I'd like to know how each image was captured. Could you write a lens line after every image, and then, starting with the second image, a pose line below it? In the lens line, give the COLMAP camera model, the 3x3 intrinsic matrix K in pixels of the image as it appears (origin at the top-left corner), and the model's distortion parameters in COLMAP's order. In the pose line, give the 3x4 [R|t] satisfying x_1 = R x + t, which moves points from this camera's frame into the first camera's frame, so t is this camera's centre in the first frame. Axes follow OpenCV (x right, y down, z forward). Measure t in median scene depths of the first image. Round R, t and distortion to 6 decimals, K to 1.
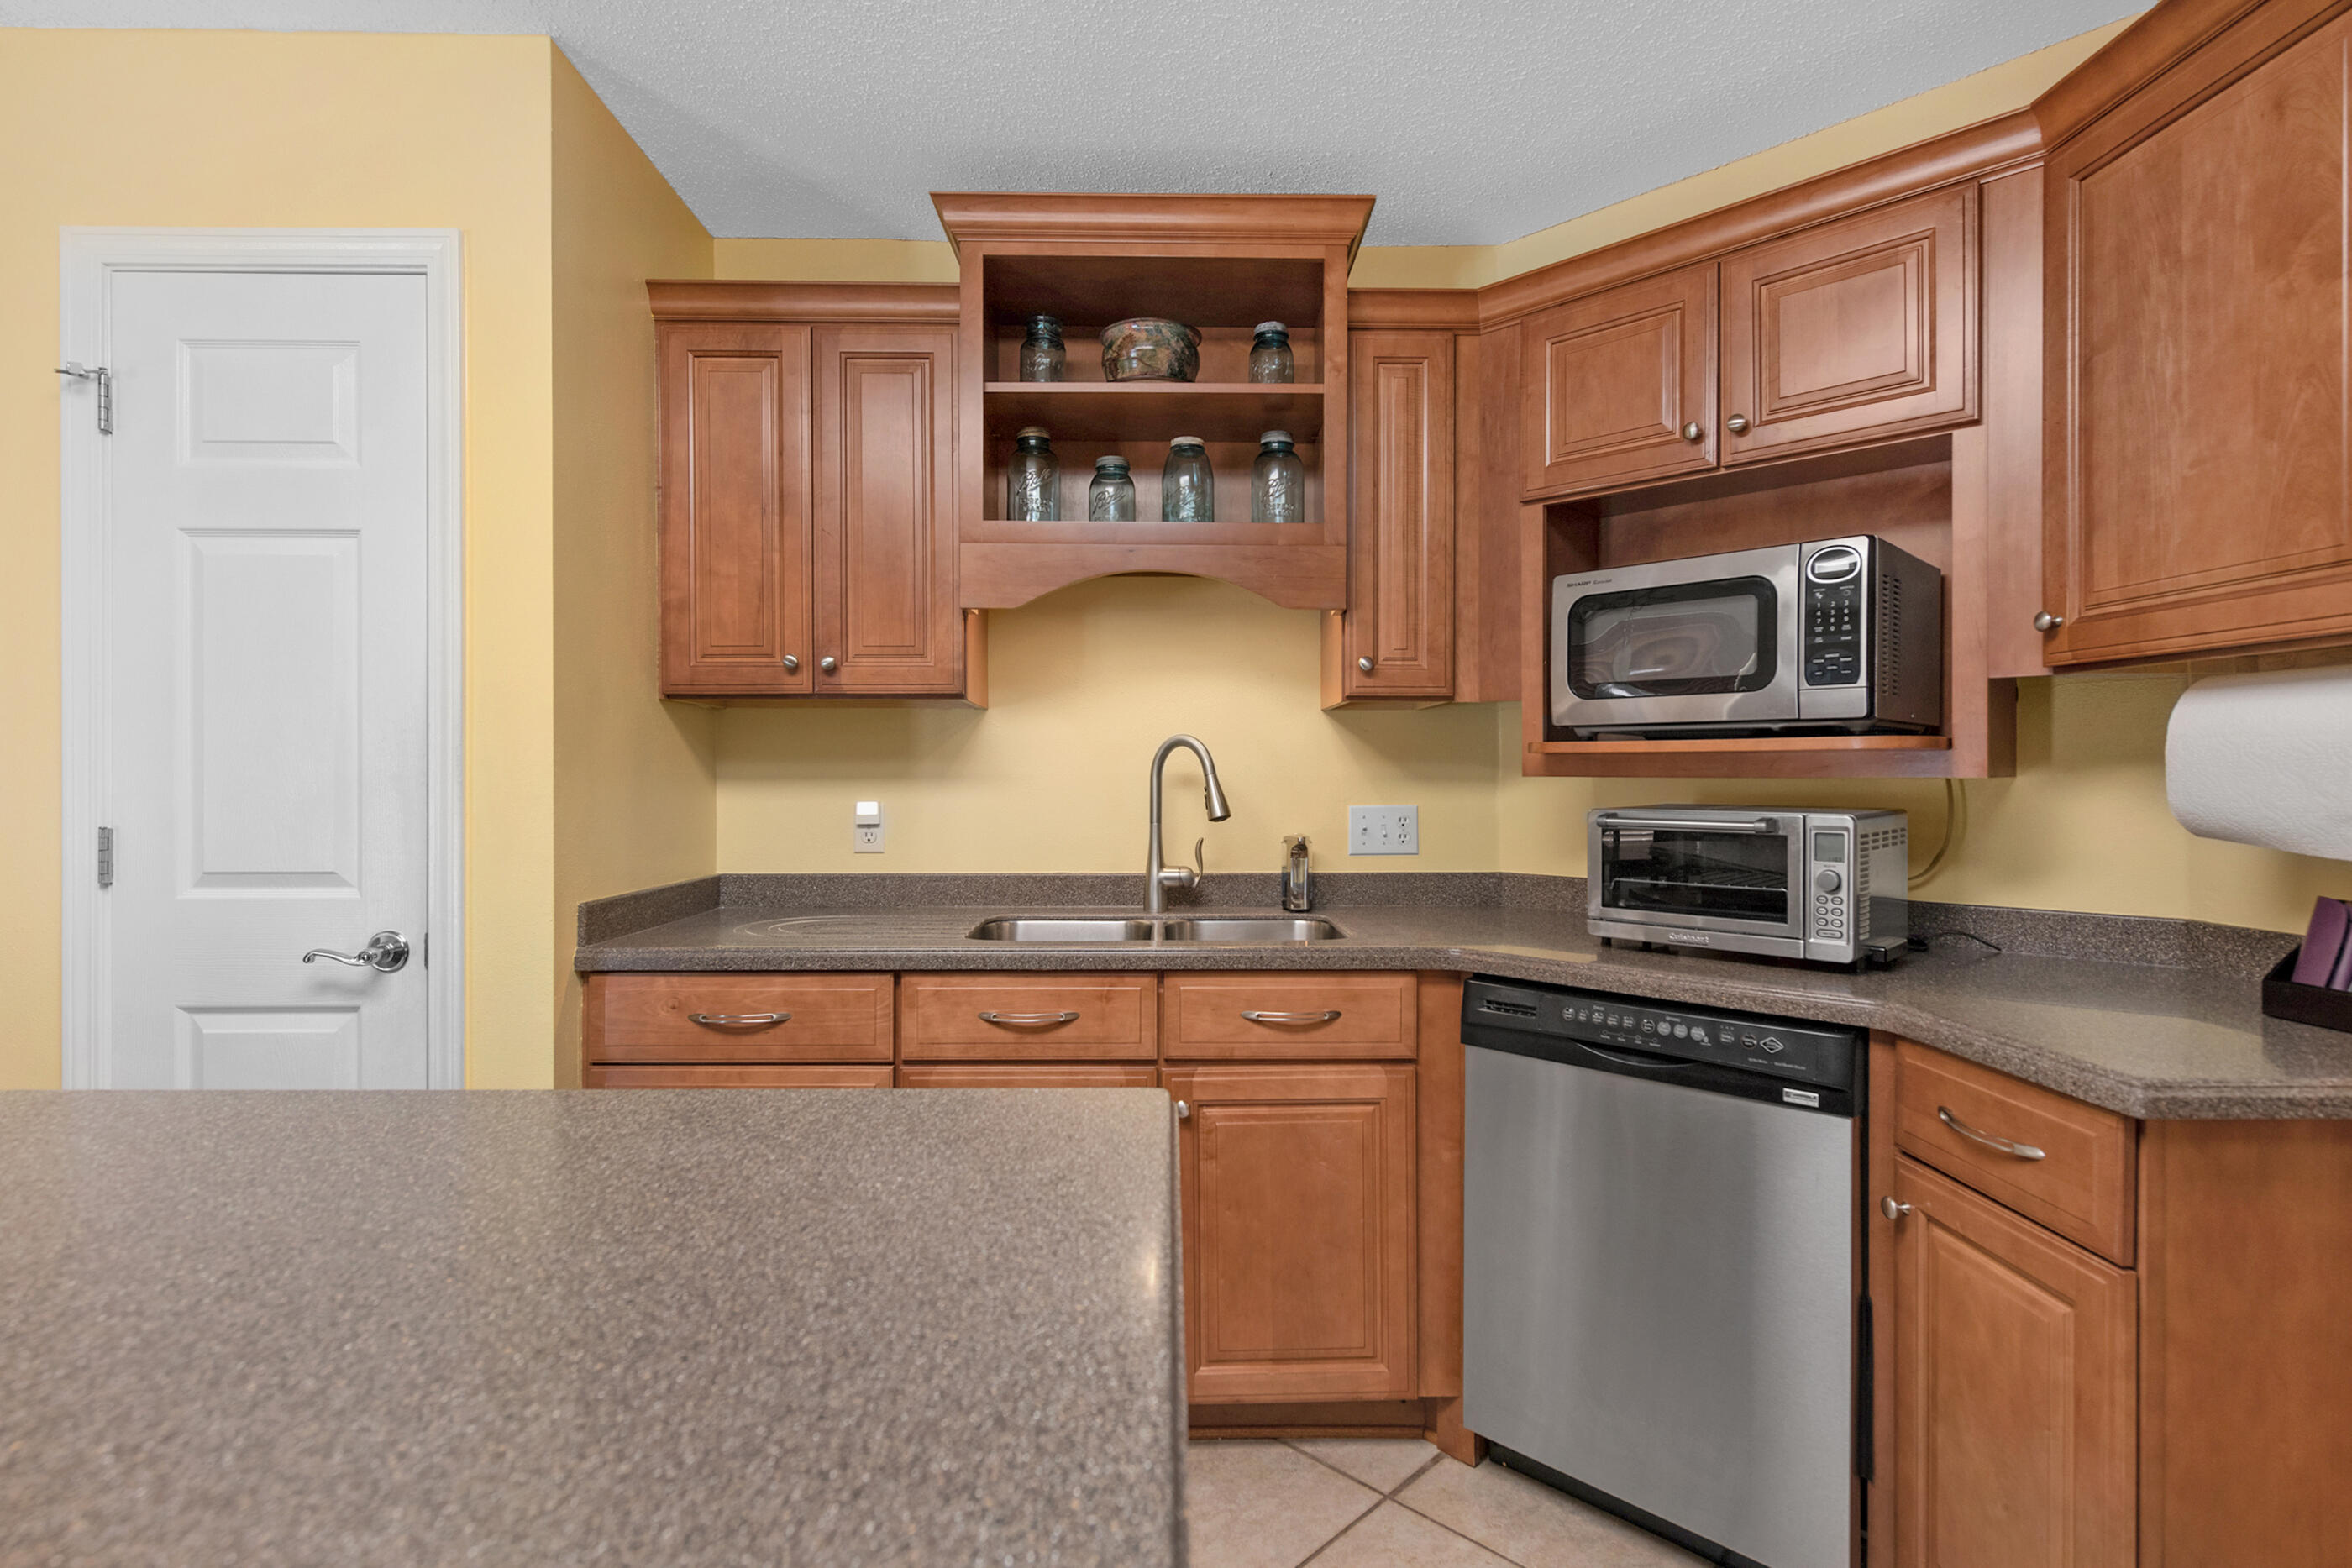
lens RADIAL K [[1152.1, 0, 1176.0], [0, 1152.1, 784.0], [0, 0, 1]] dist [0.008879, 0.000212]
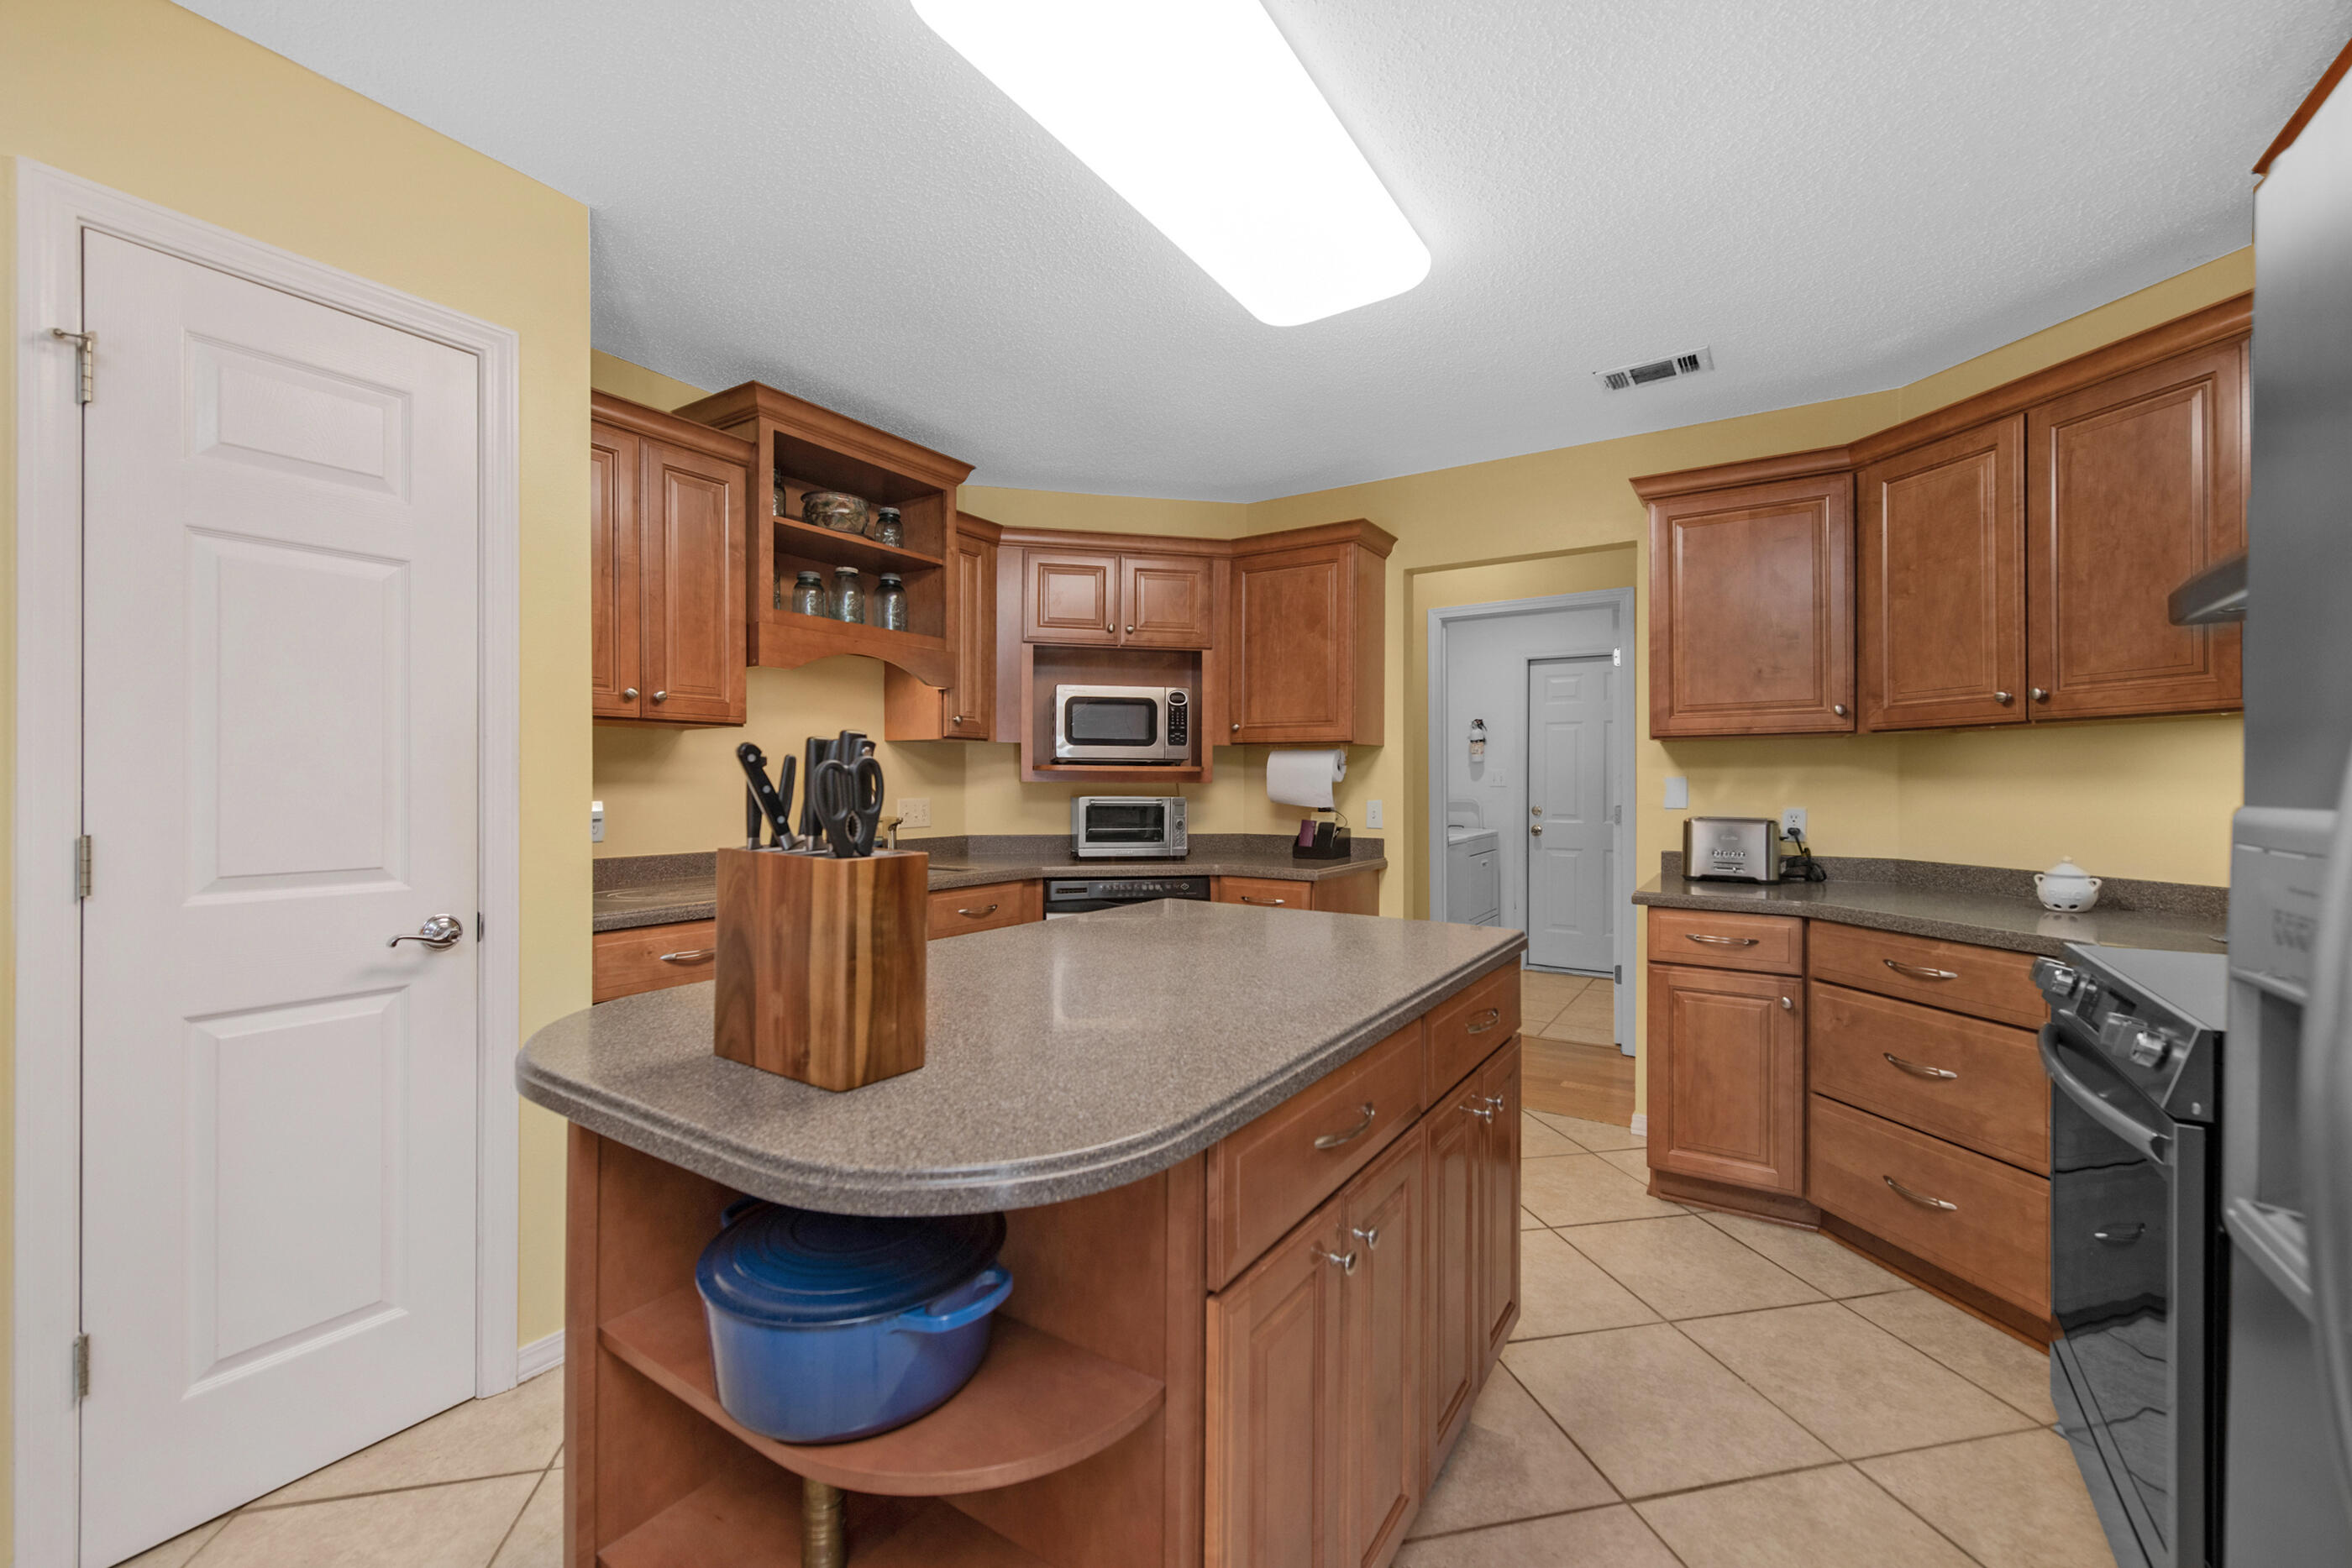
lens RADIAL K [[945.6, 0, 1176.0], [0, 945.6, 784.0], [0, 0, 1]] dist [0.001141, -0.000025]
pose [[0.558041, -0.000157, 0.829813, -1.020375], [0.000974, 0.999999, -0.000466, -0.001780], [-0.829813, 0.001069, 0.558041, -0.126213]]
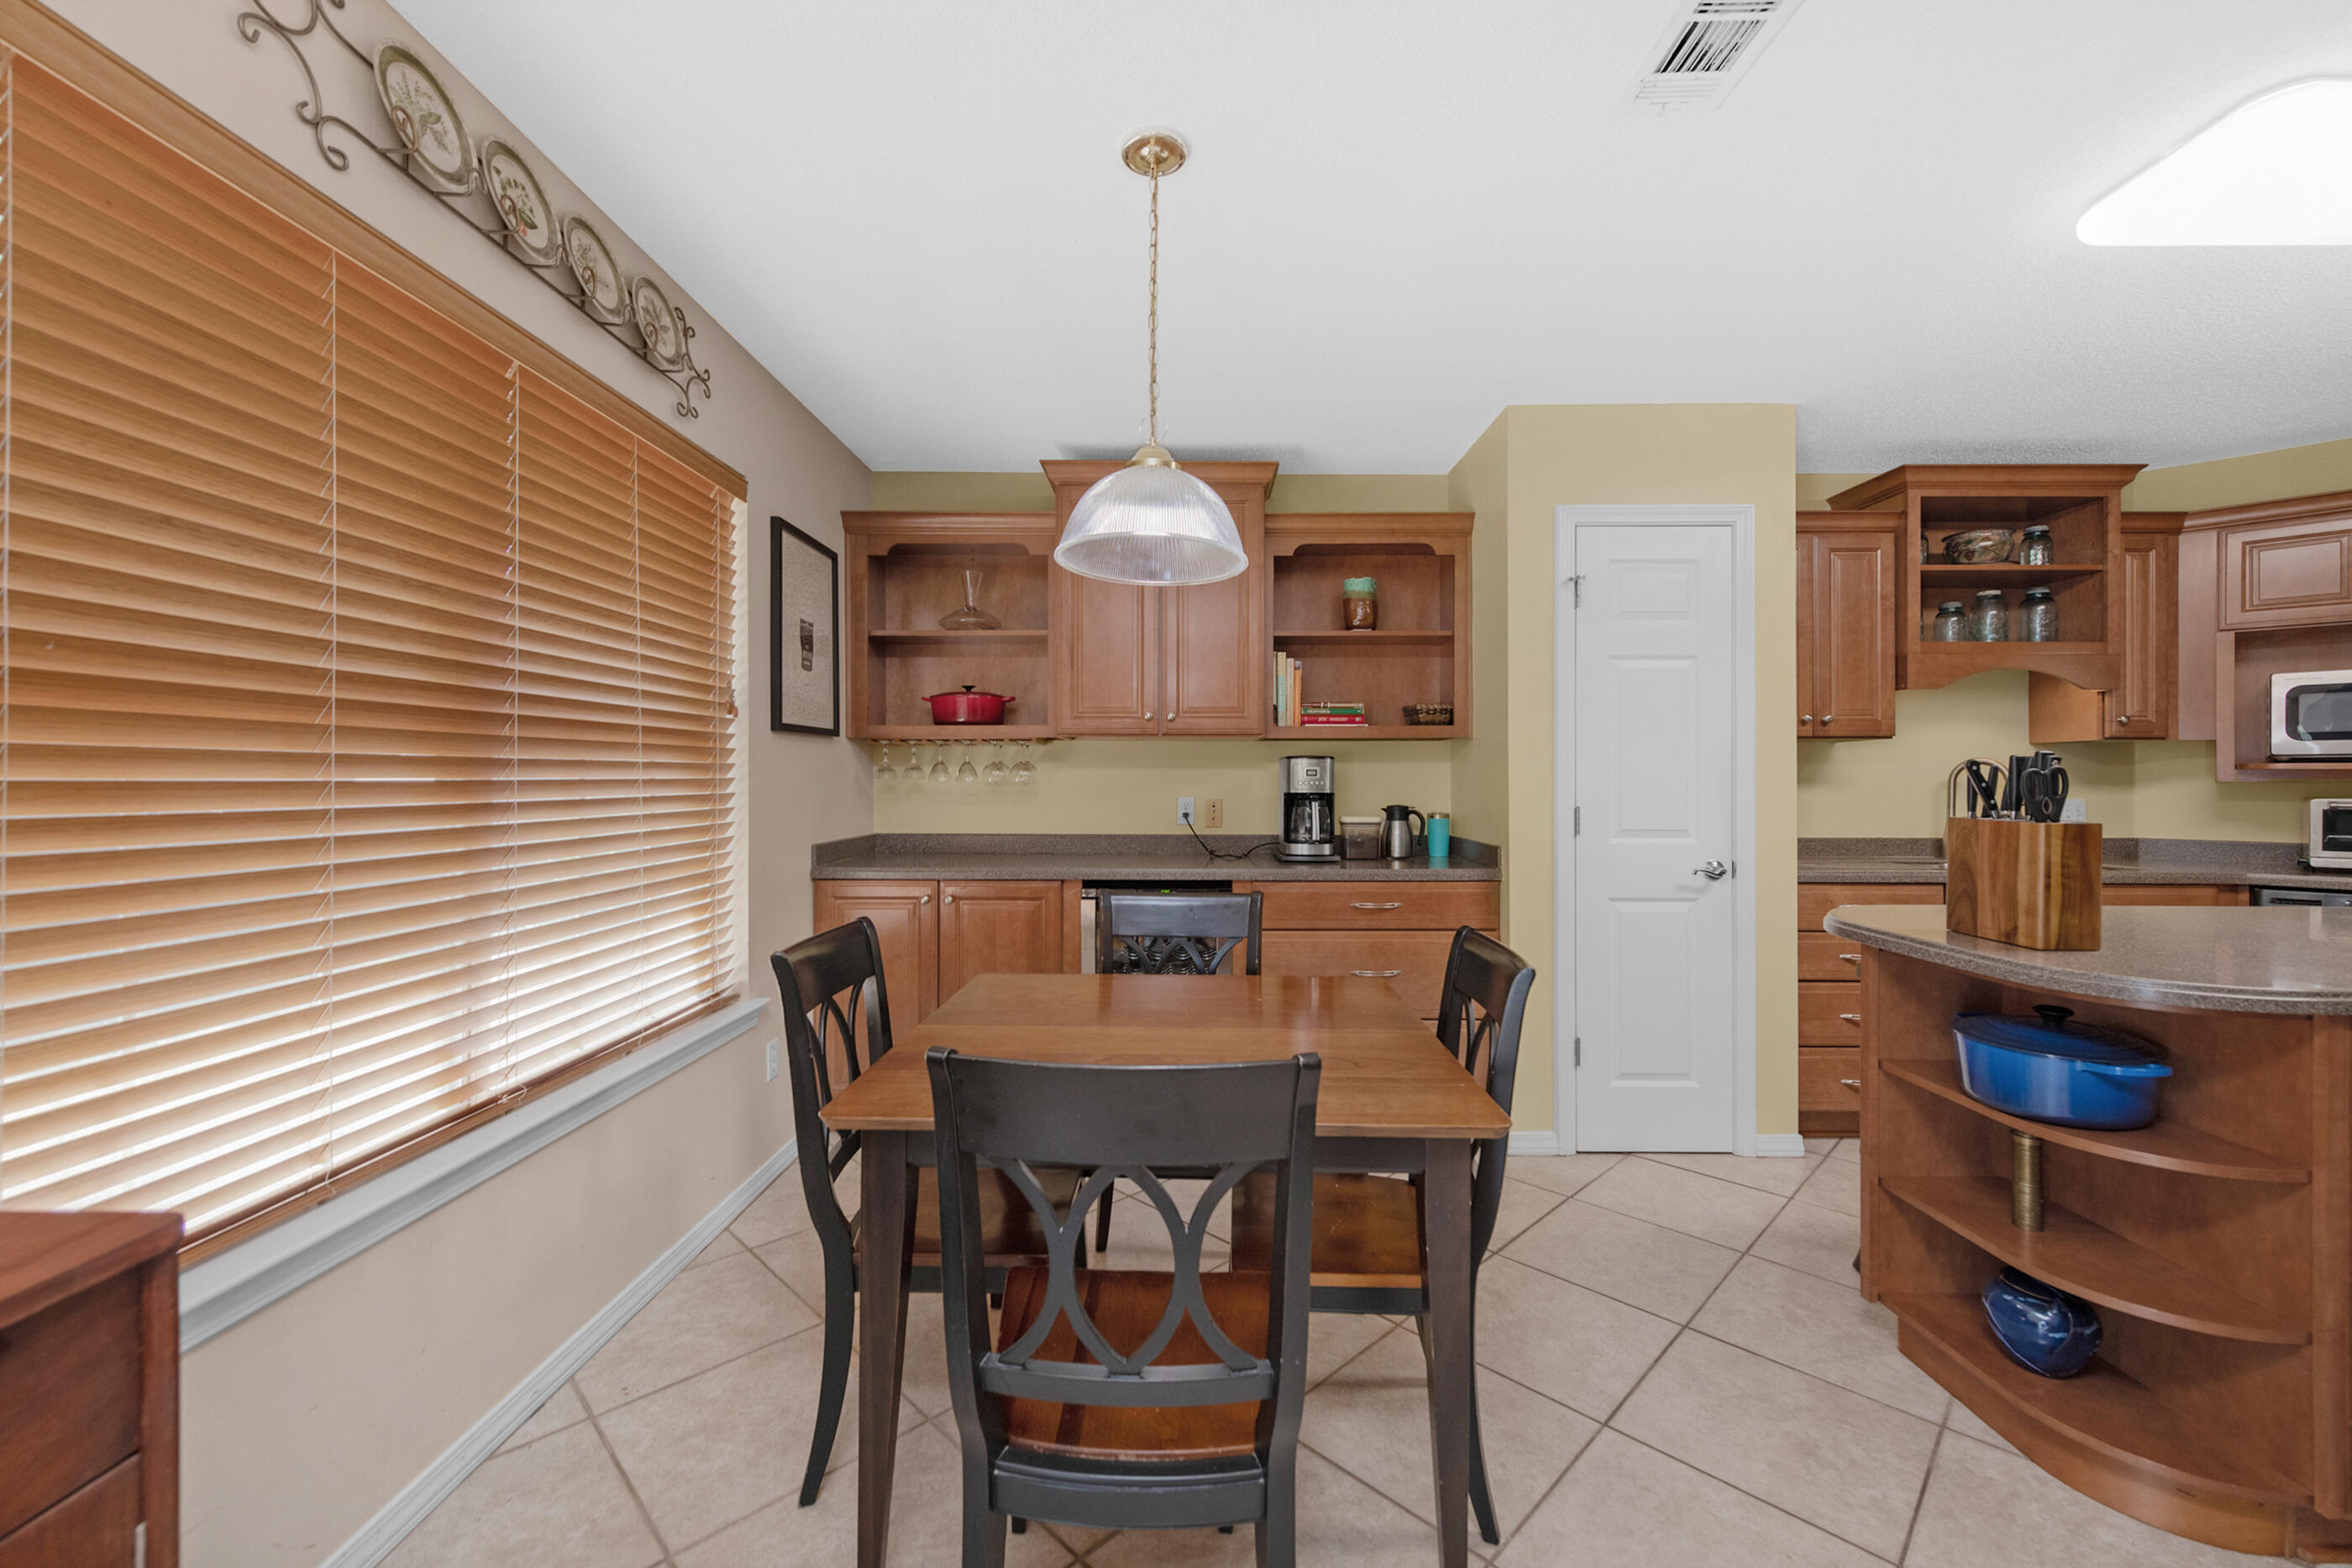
lens RADIAL K [[974.5, 0, 1177.5], [0, 974.5, 779.8], [0, 0, 1]] dist [0.000743, -0.000573]
pose [[0.999854, 0.001023, -0.017084, -1.514818], [-0.001141, 0.999976, -0.006885, 0.003418], [0.017077, 0.006903, 0.999830, -0.649200]]
